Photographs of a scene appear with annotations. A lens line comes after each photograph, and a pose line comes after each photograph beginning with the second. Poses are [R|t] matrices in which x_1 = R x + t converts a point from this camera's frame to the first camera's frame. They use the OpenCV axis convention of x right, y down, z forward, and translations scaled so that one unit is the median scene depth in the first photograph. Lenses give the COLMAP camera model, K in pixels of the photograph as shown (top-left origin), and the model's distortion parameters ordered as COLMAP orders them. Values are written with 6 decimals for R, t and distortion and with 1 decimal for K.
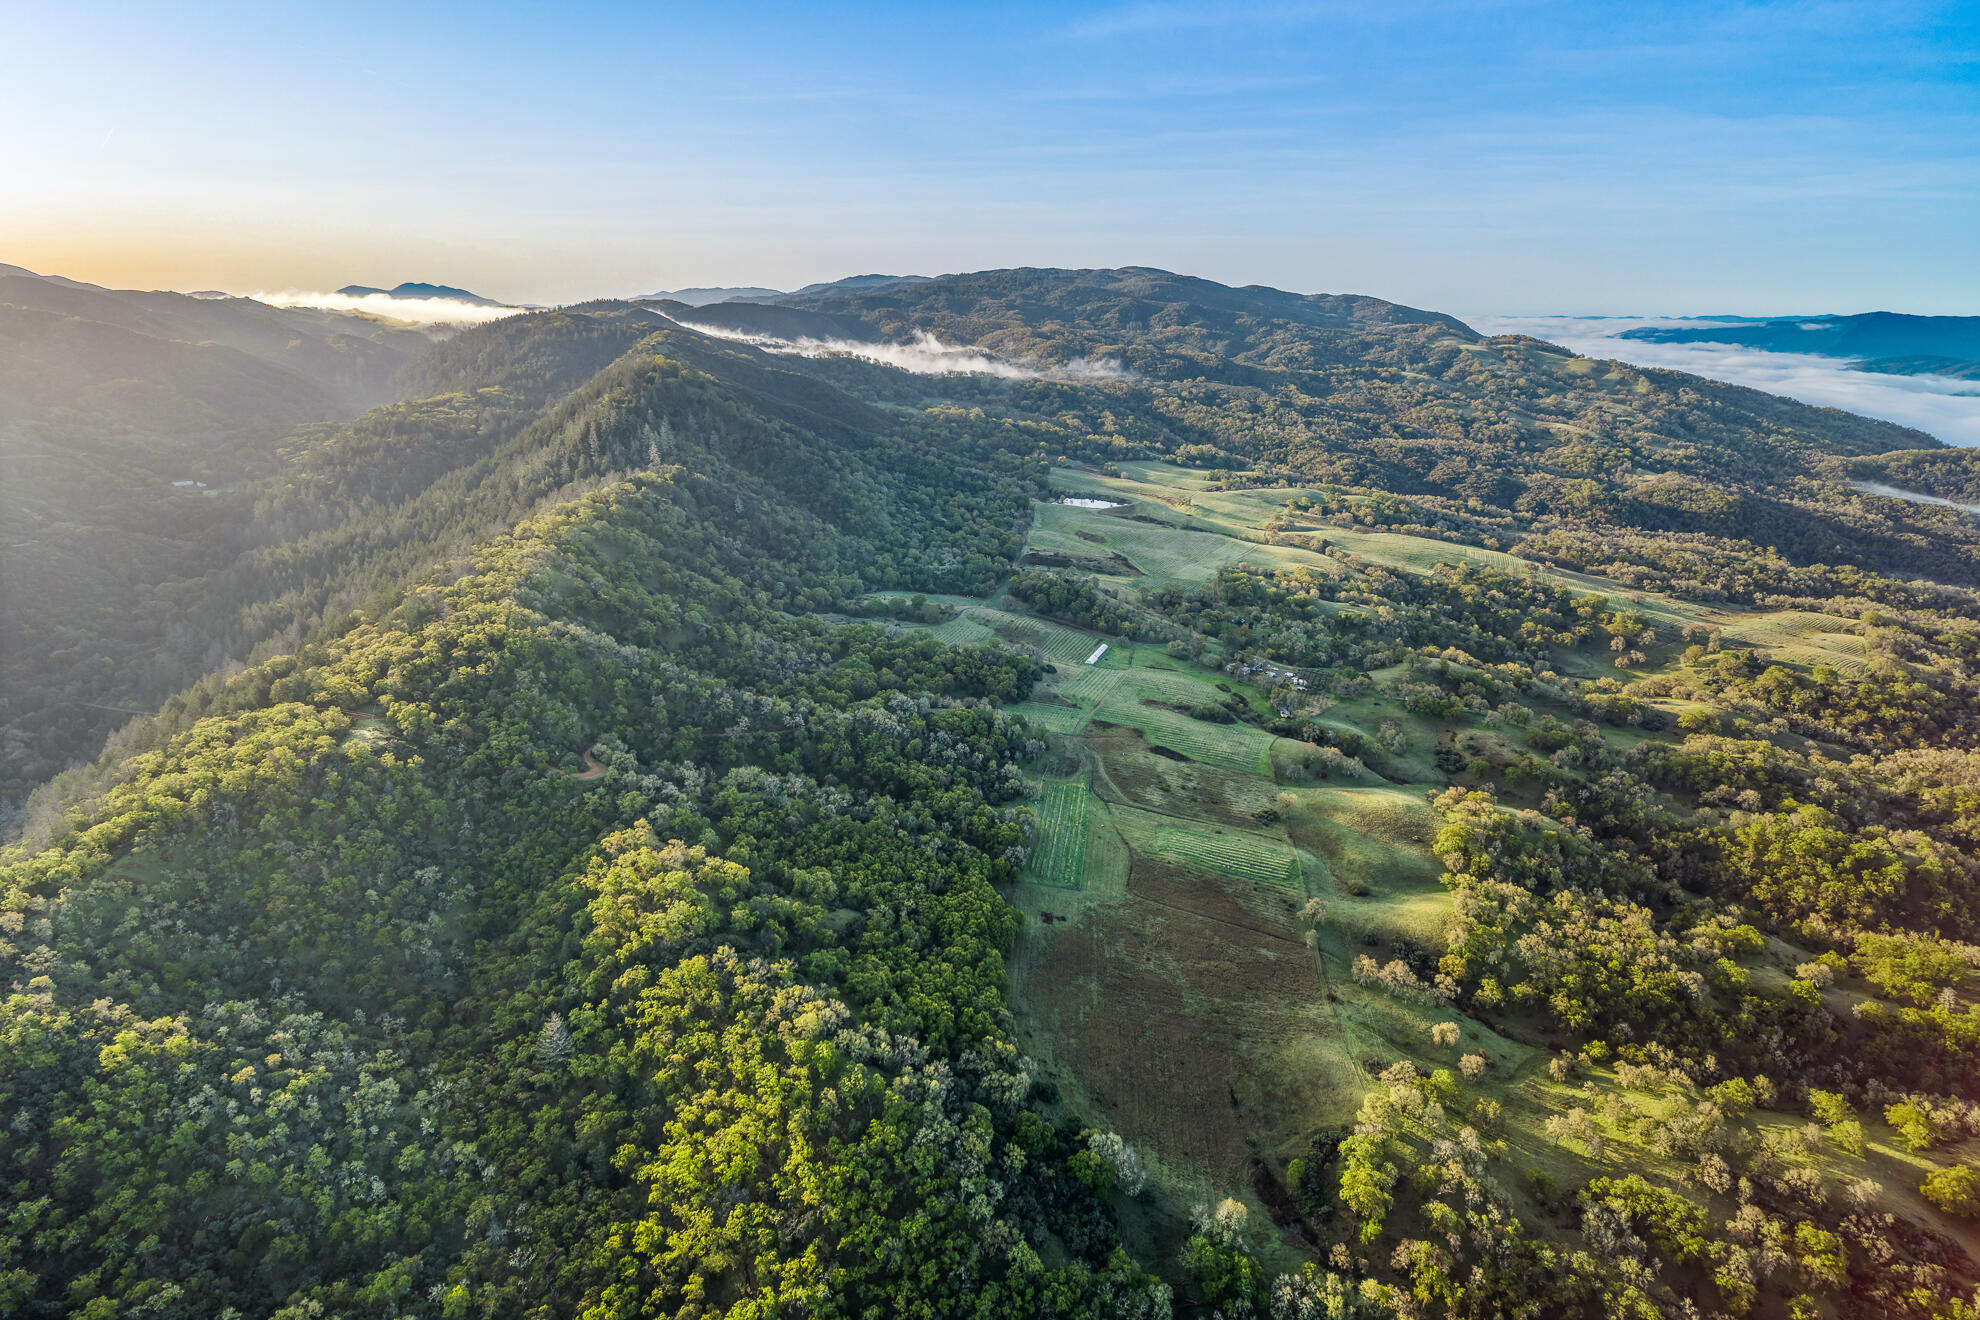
lens RADIAL K [[1064.5, 0, 990.0], [0, 1064.5, 660.0], [0, 0, 1]] dist [-0.004268, -0.000489]
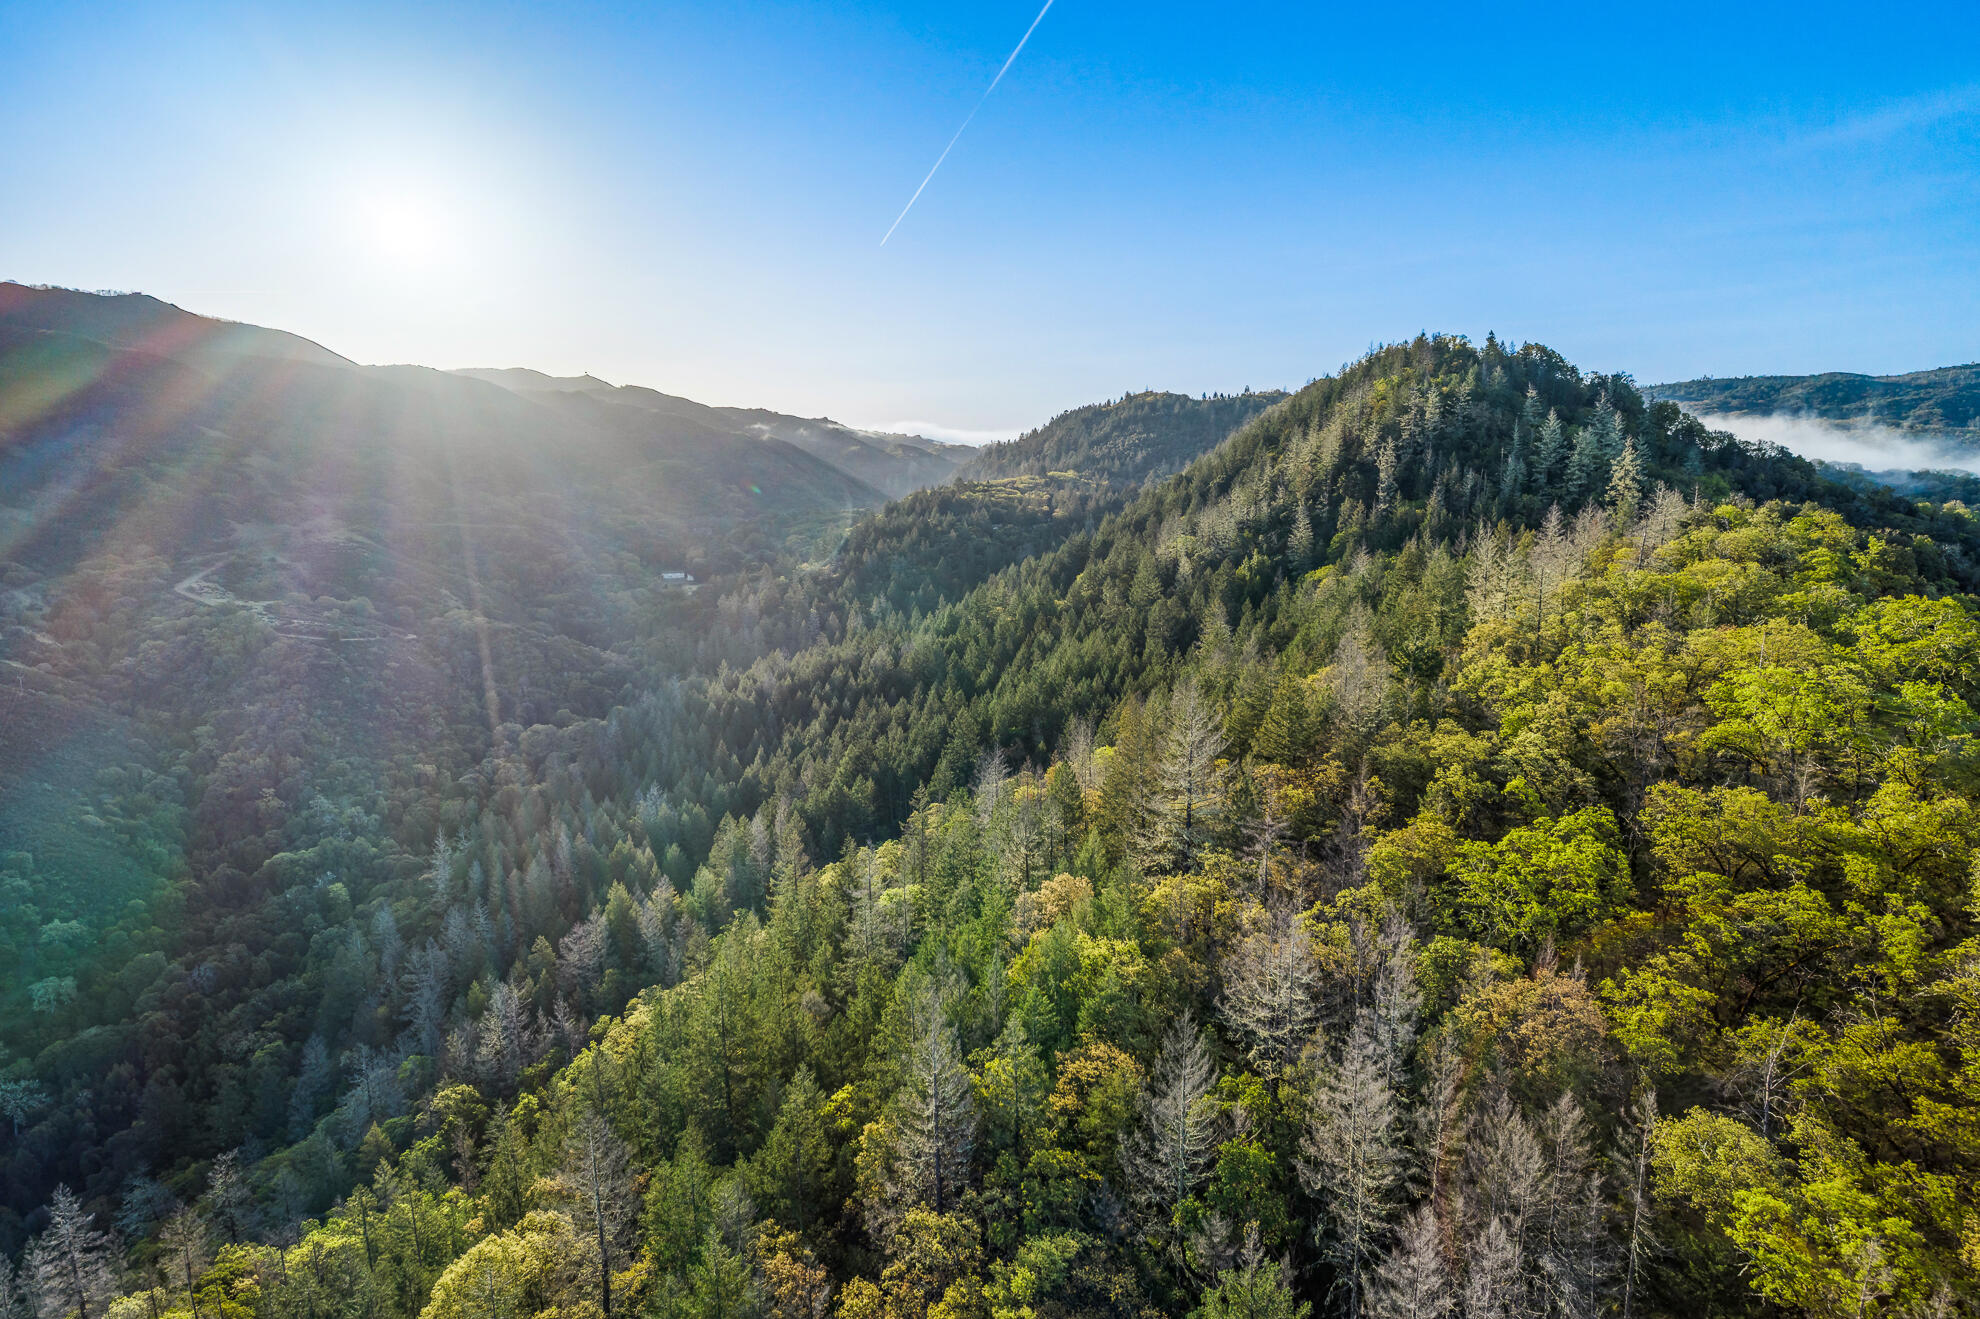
lens RADIAL K [[1064.5, 0, 990.0], [0, 1064.5, 659.5], [0, 0, 1]] dist [-0.004268, -0.000489]
pose [[0.899124, 0.066931, -0.432546, -0.327650], [-0.127502, 0.985431, -0.112553, -0.073841], [0.418711, 0.156350, 0.894559, 0.599696]]
